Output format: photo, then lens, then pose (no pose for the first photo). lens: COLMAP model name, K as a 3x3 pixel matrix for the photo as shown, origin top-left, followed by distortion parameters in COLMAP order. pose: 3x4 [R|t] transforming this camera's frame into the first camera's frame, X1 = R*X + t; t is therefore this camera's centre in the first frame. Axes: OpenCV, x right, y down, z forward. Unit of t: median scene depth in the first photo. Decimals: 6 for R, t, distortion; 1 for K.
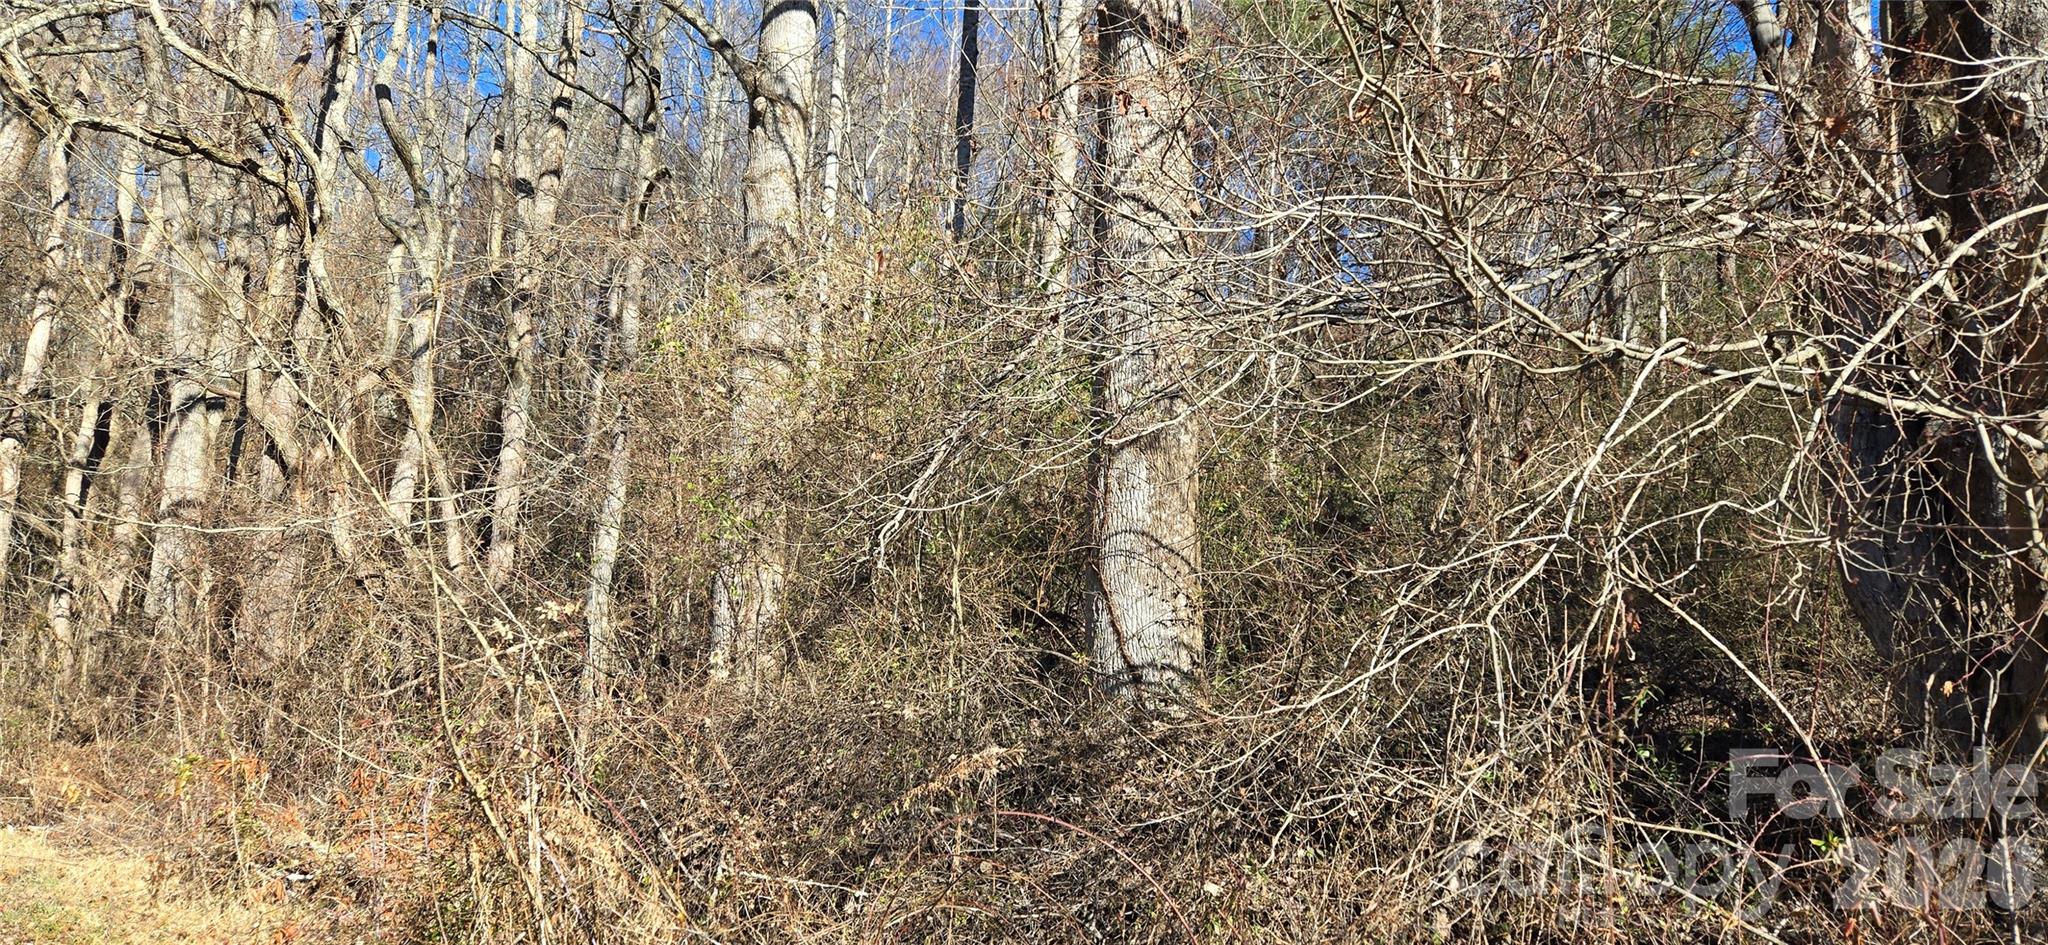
lens RADIAL K [[1361.3, 0, 1026.1], [0, 1361.3, 477.4], [0, 0, 1]] dist [0.054137, -0.000535]
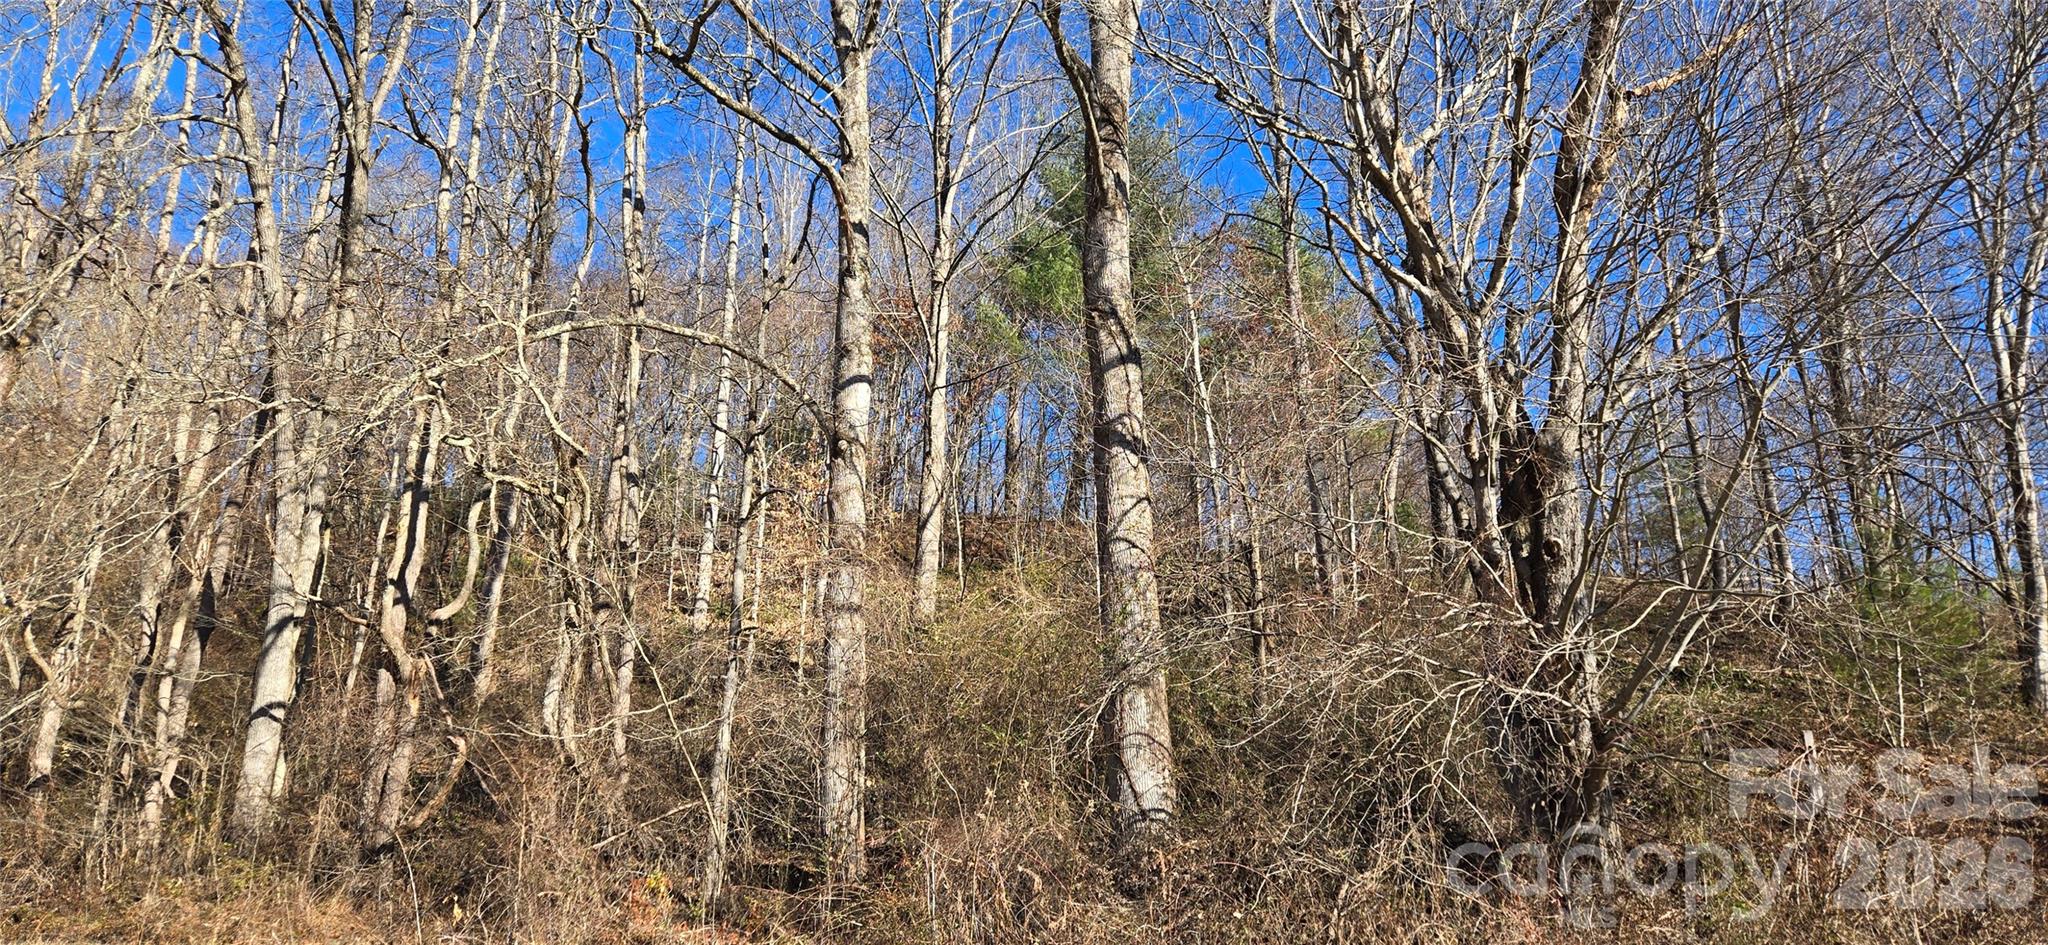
lens RADIAL K [[1361.3, 0, 1020.2], [0, 1361.3, 471.5], [0, 0, 1]] dist [0.054137, -0.000535]
pose [[0.970348, 0.033263, 0.239414, -0.470050], [-0.005365, 0.993206, -0.116248, -0.084795], [-0.241654, 0.111516, 0.963933, -0.667990]]
